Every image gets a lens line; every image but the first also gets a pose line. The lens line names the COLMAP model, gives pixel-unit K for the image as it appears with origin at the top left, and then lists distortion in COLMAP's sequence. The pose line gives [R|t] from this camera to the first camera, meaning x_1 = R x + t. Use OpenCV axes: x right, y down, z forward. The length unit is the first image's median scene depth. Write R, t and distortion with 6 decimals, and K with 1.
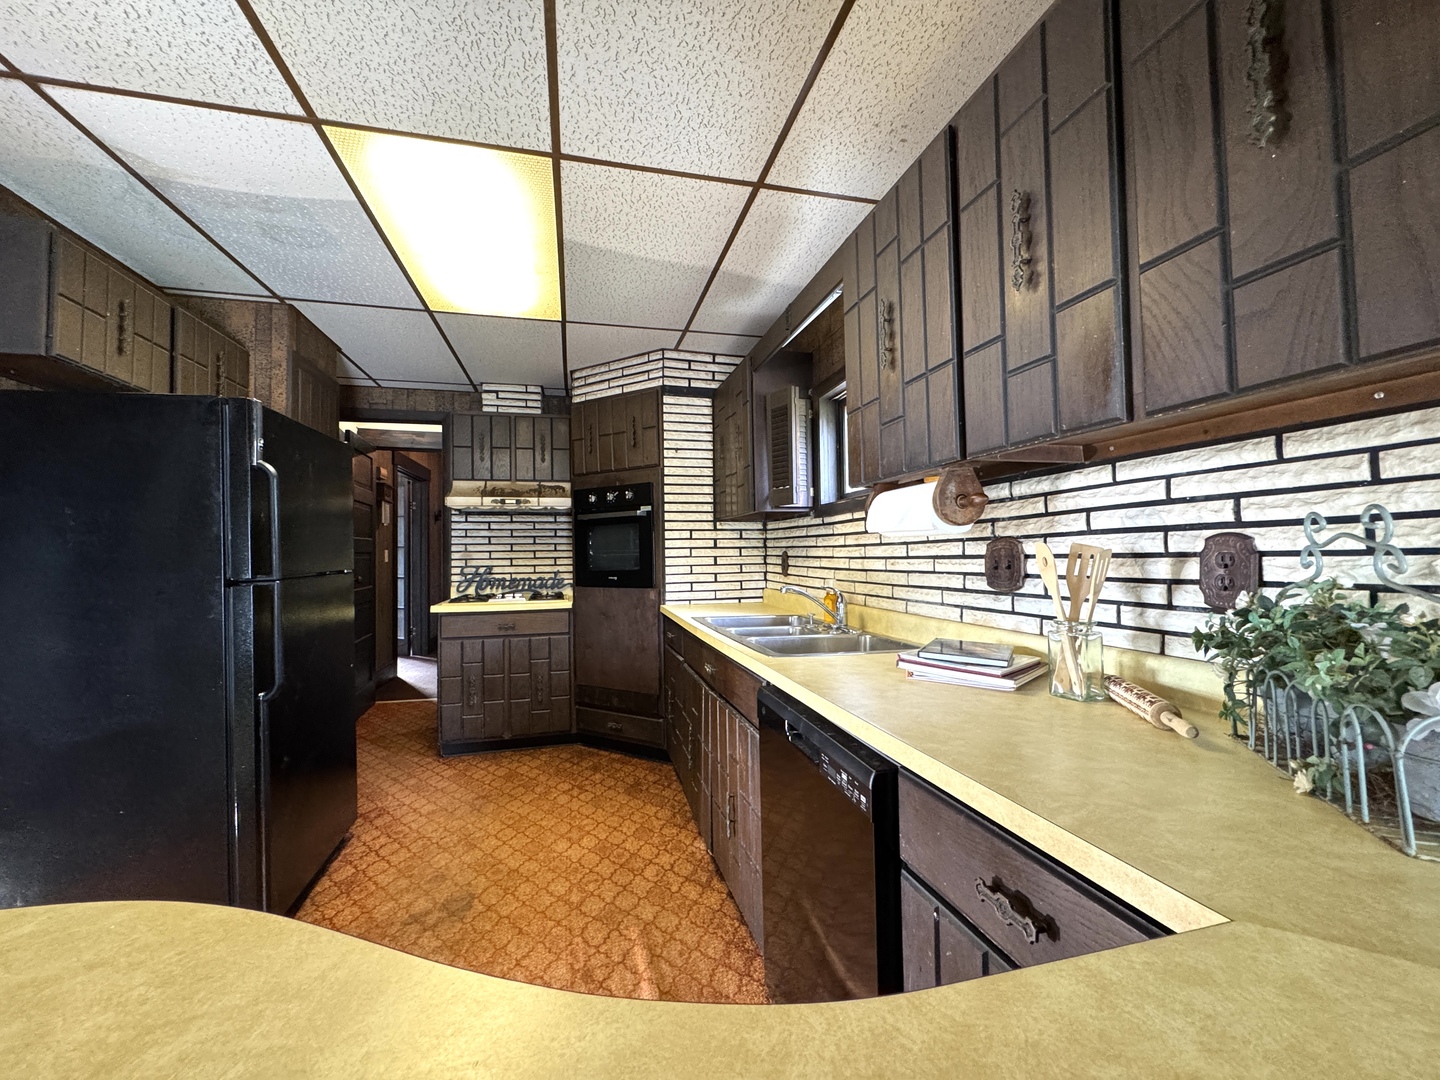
lens RADIAL K [[578.3, 0, 717.2], [0, 578.3, 536.9], [0, 0, 1]] dist [-0.001380, 0.000275]
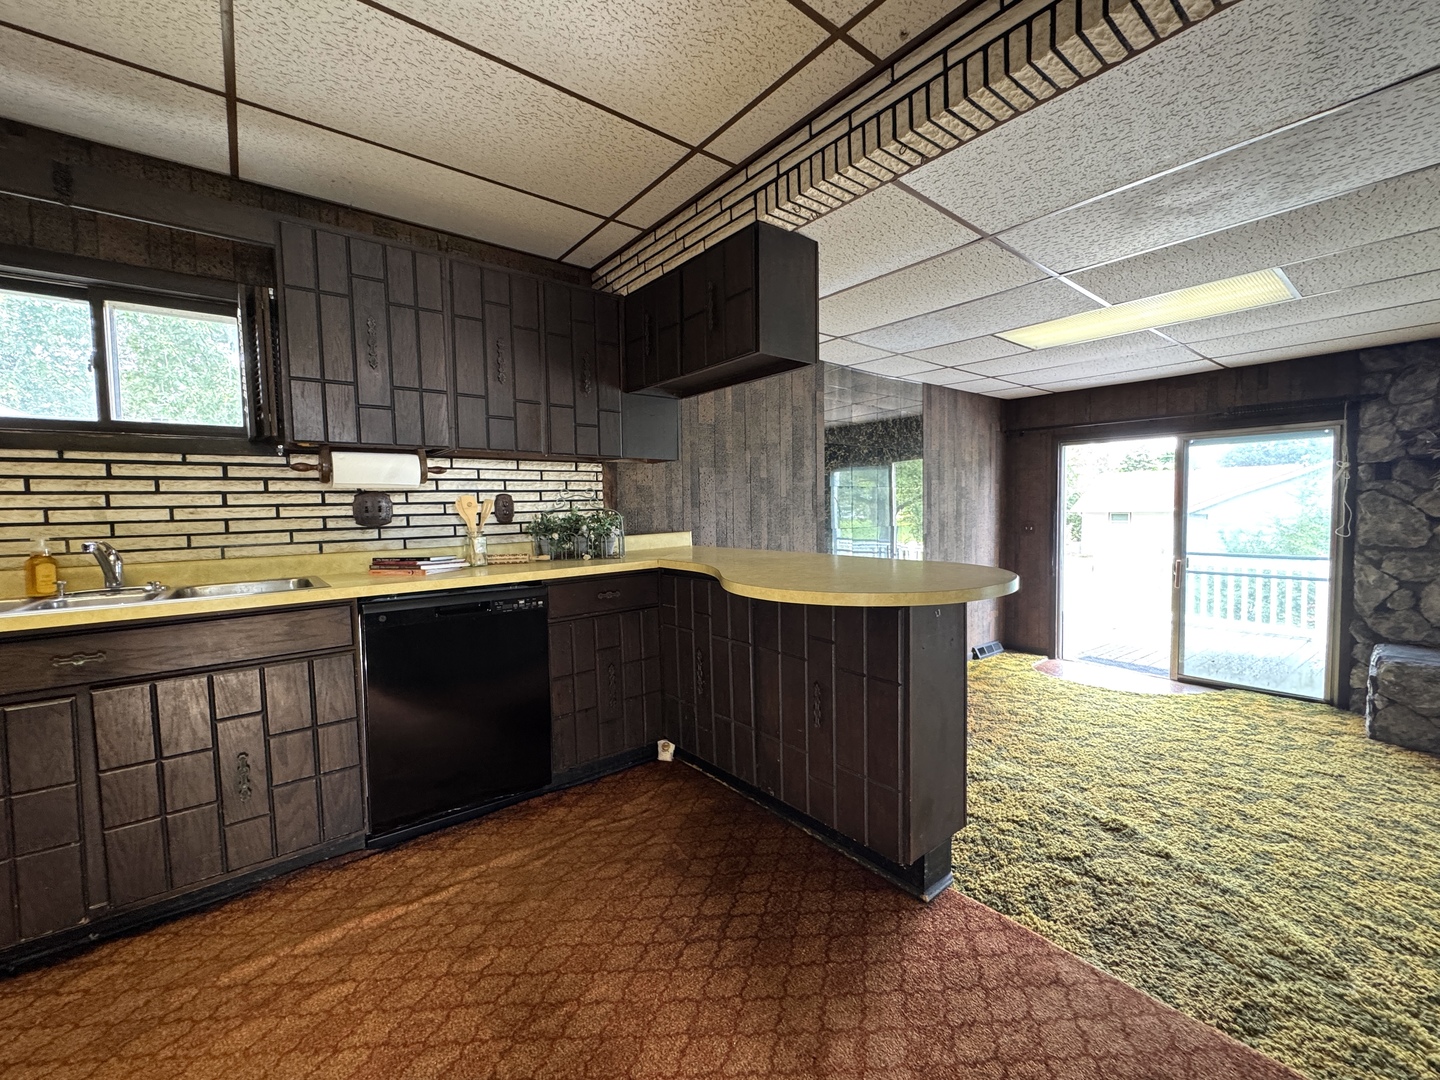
lens RADIAL K [[584.6, 0, 717.3], [0, 584.6, 535.4], [0, 0, 1]] dist [-0.001526, -0.000041]
pose [[-0.412851, -0.024697, 0.910464, -0.658650], [-0.005635, 0.999682, 0.024561, 0.037288], [-0.910781, 0.005010, -0.412859, 0.401758]]
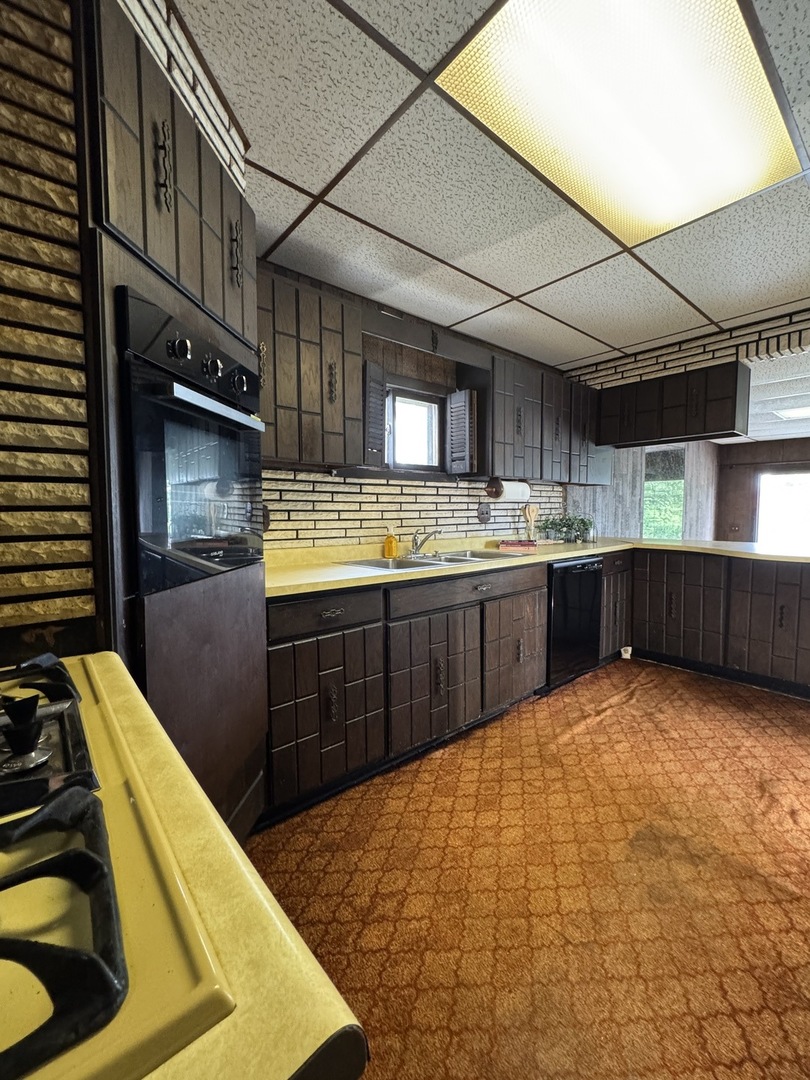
lens RADIAL K [[438.1, 0, 411.0], [0, 438.1, 537.8], [0, 0, 1]] dist [-0.001338, 0.000079]
pose [[-0.441342, -0.042585, 0.896328, -0.603960], [-0.018096, 0.999093, 0.038557, 0.046491], [-0.897157, 0.000797, -0.441712, 1.109901]]
